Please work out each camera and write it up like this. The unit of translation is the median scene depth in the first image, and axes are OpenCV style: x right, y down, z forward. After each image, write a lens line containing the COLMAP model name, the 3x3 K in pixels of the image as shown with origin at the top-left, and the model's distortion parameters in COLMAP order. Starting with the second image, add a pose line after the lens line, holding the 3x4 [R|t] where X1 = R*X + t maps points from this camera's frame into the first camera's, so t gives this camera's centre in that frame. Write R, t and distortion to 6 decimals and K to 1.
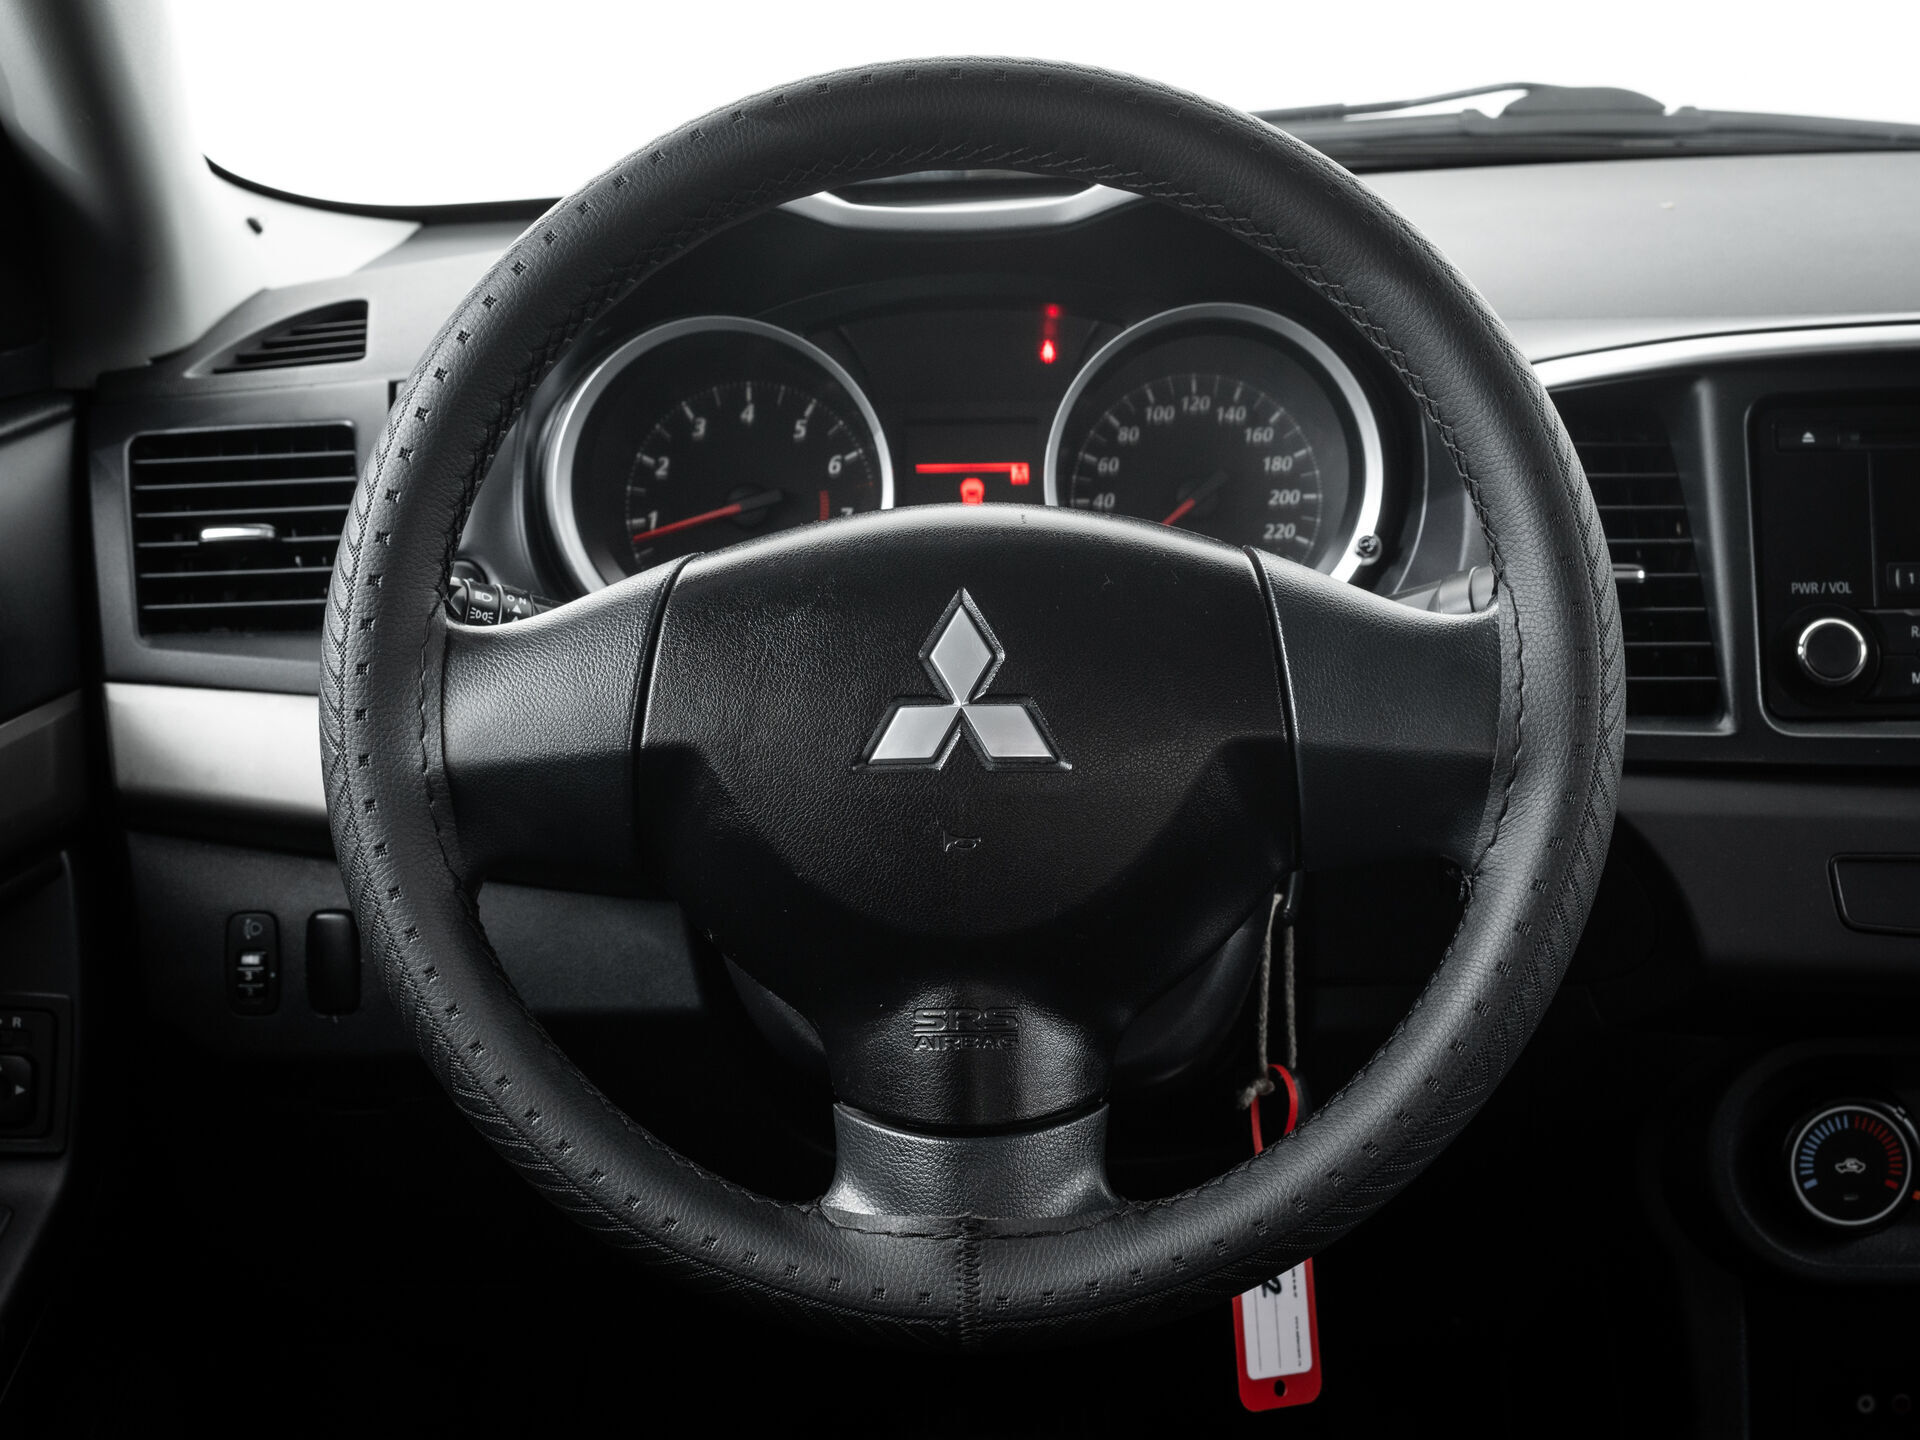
lens RADIAL K [[3514.8, 0, 960.0], [0, 3514.8, 720.0], [0, 0, 1]] dist [0.062948, -0.518309]
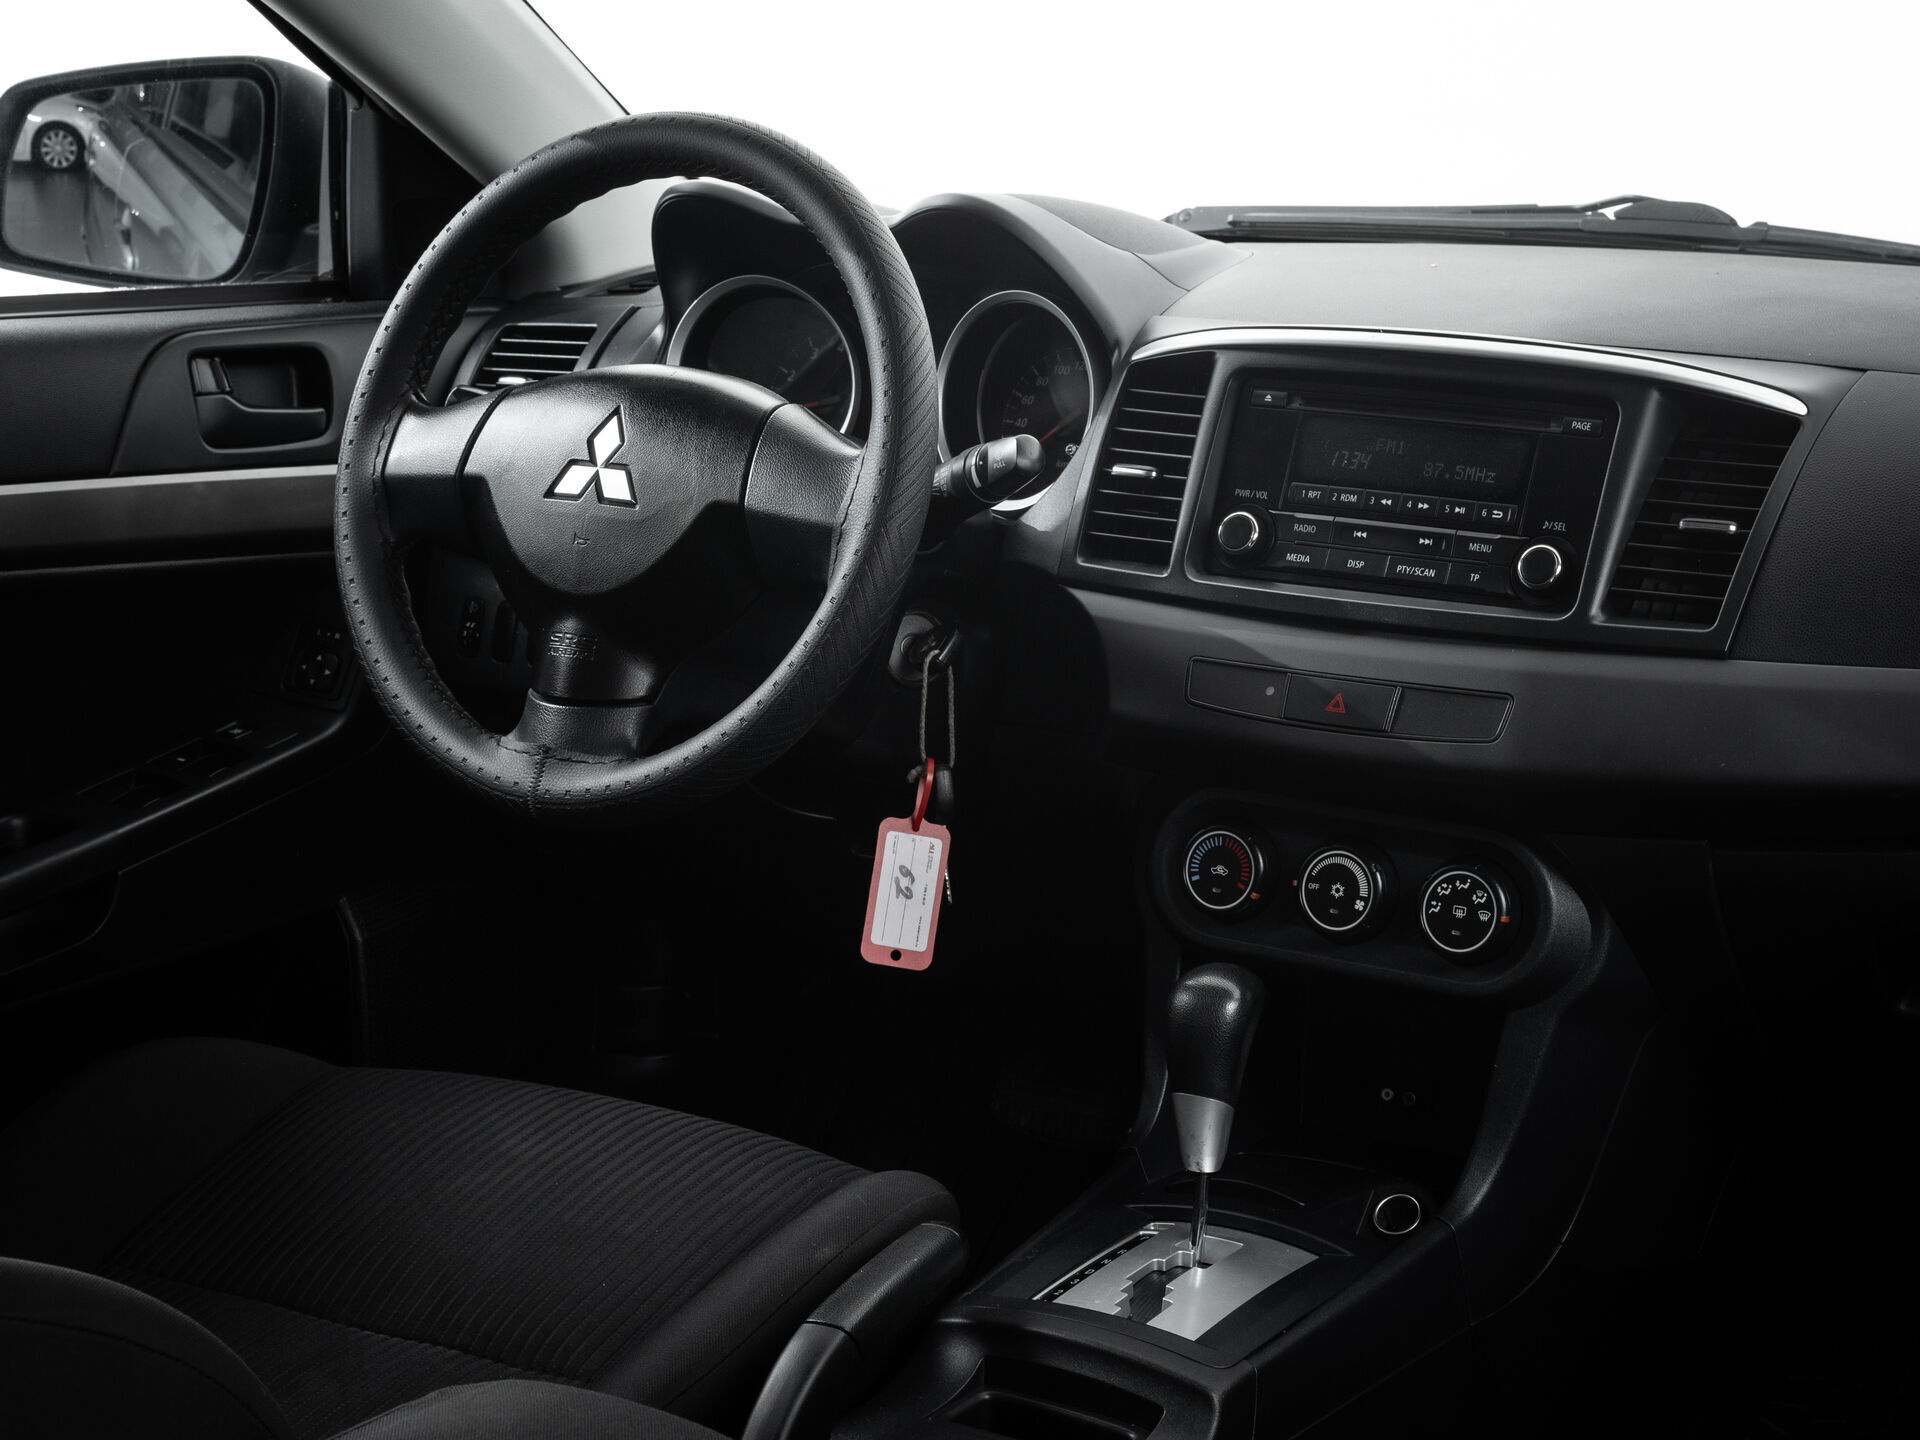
lens RADIAL K [[3514.8, 0, 960.0], [0, 3514.8, 720.0], [0, 0, 1]] dist [0.062948, -0.518309]
pose [[0.859943, 0.138019, -0.491375, 0.900092], [-0.157433, 0.987528, 0.001861, 0.077118], [0.485503, 0.075758, 0.870946, -0.394198]]
